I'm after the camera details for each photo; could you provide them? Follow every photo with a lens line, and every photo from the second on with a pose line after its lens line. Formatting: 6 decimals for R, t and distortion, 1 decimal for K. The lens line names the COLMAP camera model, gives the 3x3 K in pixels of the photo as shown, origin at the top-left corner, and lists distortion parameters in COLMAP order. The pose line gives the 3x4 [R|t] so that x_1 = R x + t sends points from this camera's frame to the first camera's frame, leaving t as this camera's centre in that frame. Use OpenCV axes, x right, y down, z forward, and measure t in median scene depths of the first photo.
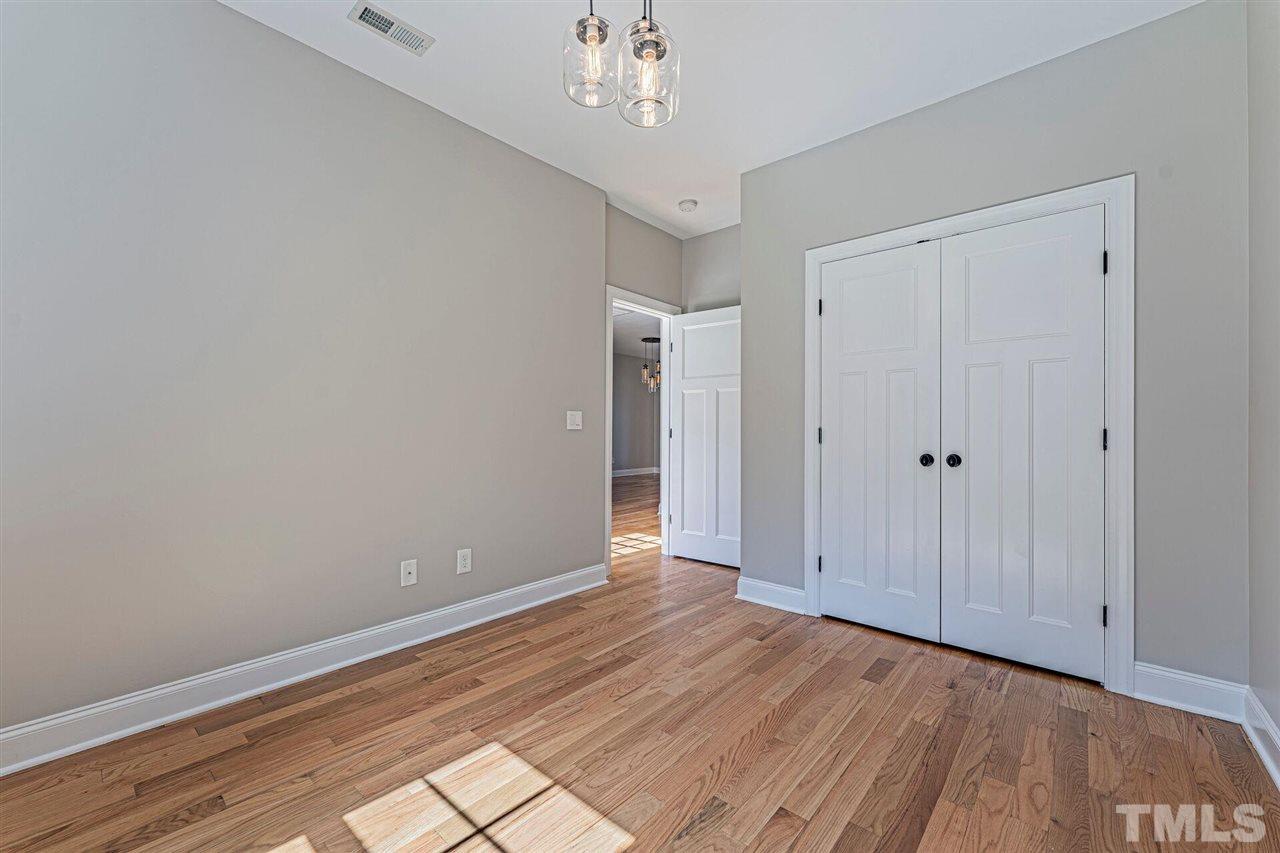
lens RADIAL K [[512.9, 0, 634.4], [0, 512.9, 424.5], [0, 0, 1]] dist [0.000236, -0.000237]
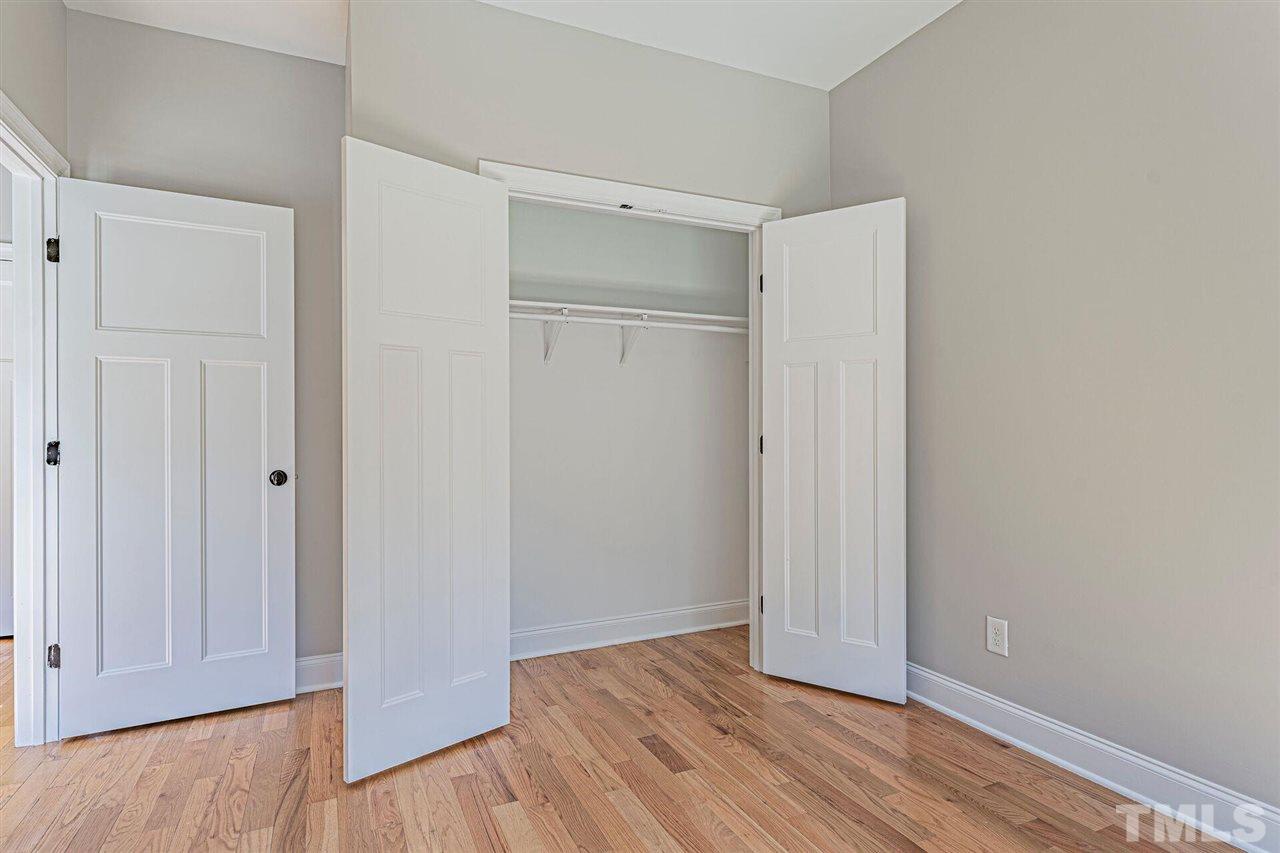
lens RADIAL K [[670.5, 0, 632.9], [0, 670.5, 426.1], [0, 0, 1]] dist [0.003576, 0.000865]
pose [[0.404037, -0.007337, 0.914713, -0.472044], [-0.000997, 0.999964, 0.008462, -0.020957], [-0.914742, -0.004331, 0.404015, 0.654333]]
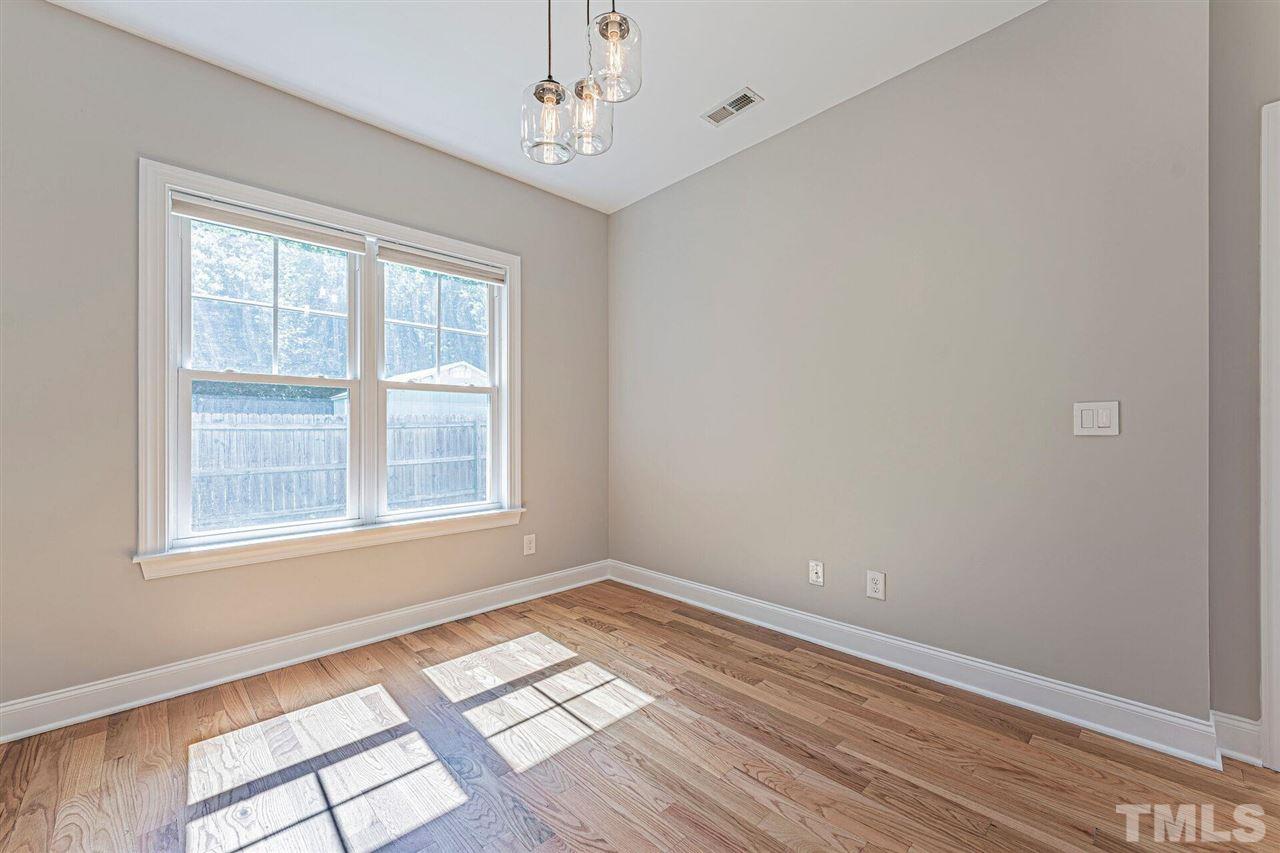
lens RADIAL K [[521.6, 0, 642.8], [0, 521.6, 432.2], [0, 0, 1]] dist [0.010986, -0.000082]
pose [[-0.085712, -0.002463, -0.996317, 0.733536], [0.014489, 0.999888, -0.003718, 0.002656], [0.996215, -0.014754, -0.085667, 0.842207]]
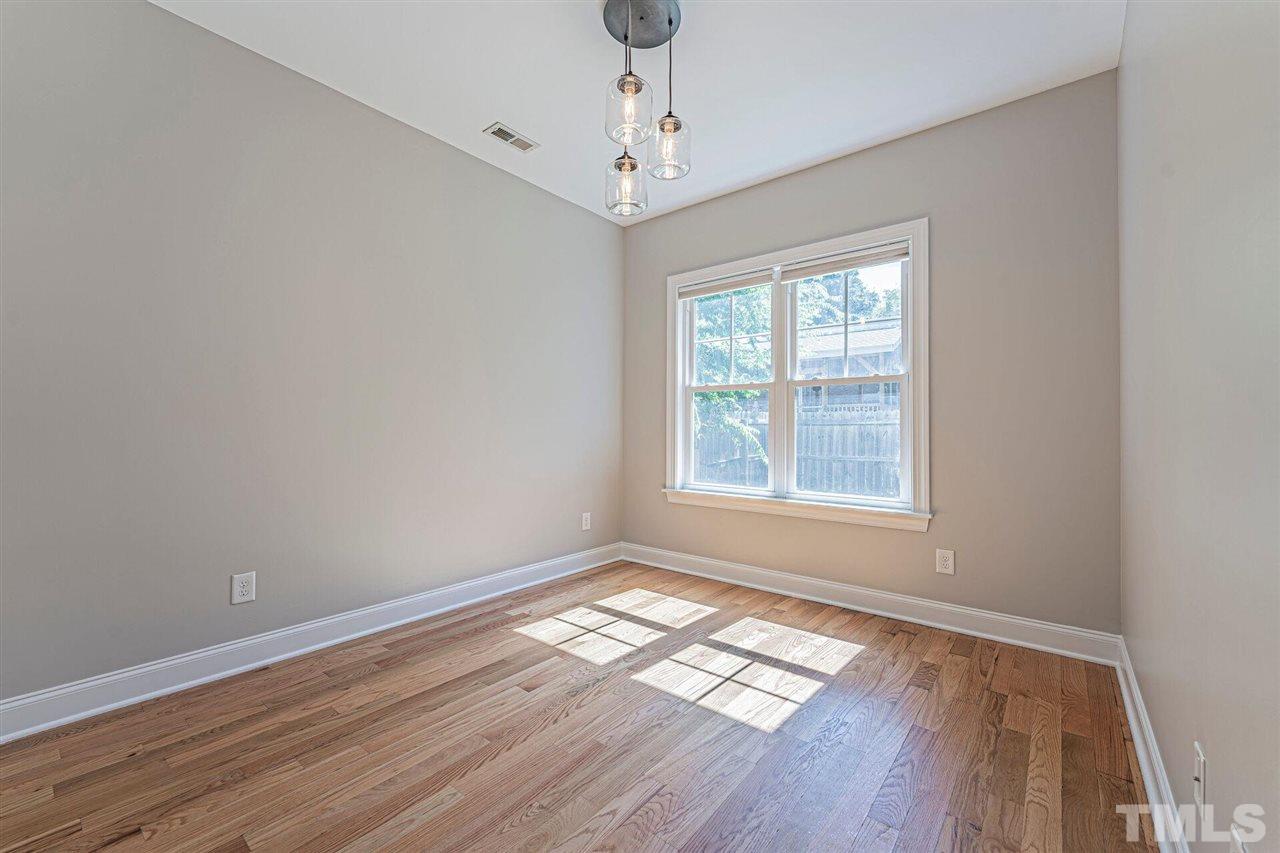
lens RADIAL K [[512.1, 0, 636.9], [0, 512.1, 423.8], [0, 0, 1]] dist [0.002298, -0.000196]
pose [[-0.999642, -0.008595, -0.025324, 0.019031], [-0.008224, 0.999858, -0.014742, 0.015280], [0.025447, -0.014528, -0.999571, 1.578621]]
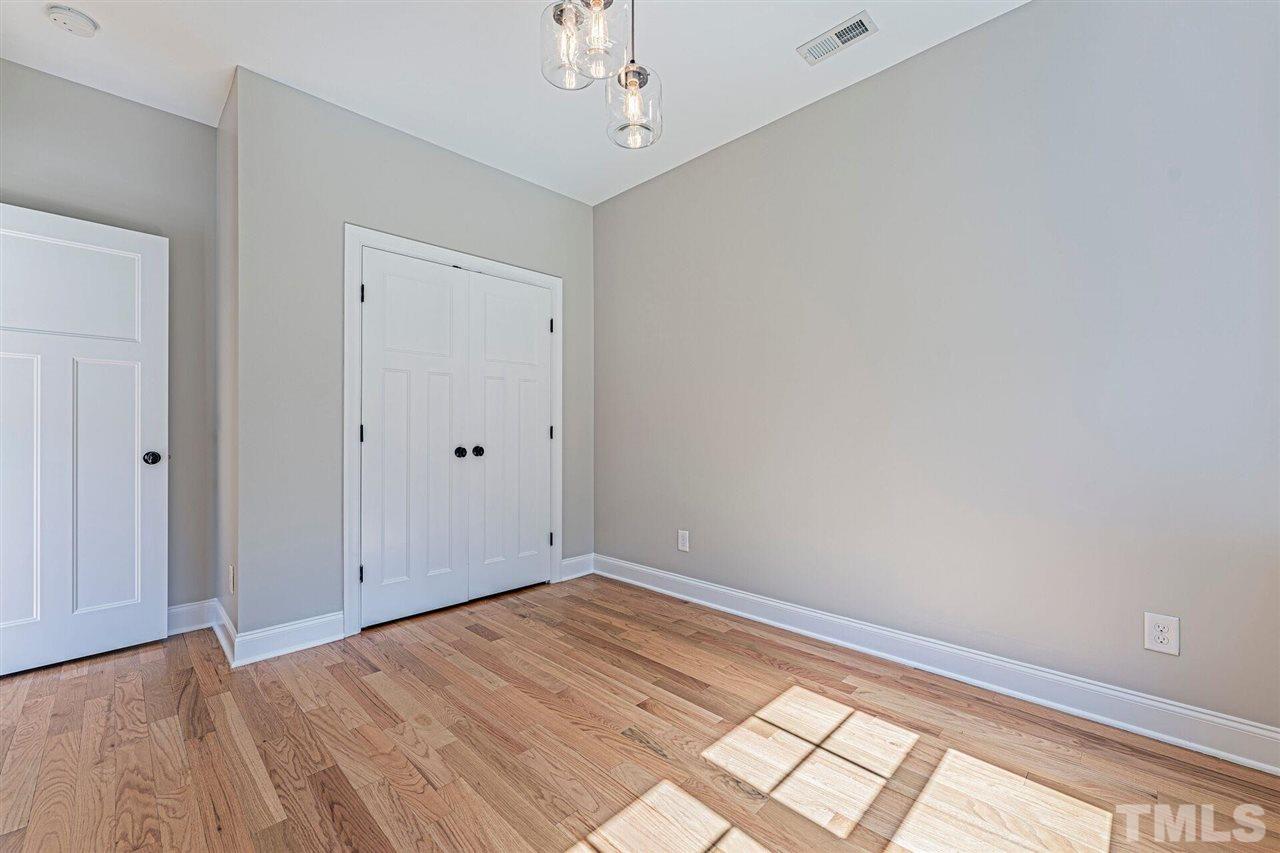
lens RADIAL K [[516.6, 0, 638.9], [0, 516.6, 430.9], [0, 0, 1]] dist [-0.000731, -0.000104]
pose [[0.055453, -0.008770, 0.998423, -0.692504], [-0.006867, 0.999934, 0.009165, 0.005976], [-0.998438, -0.007364, 0.055390, 0.599550]]
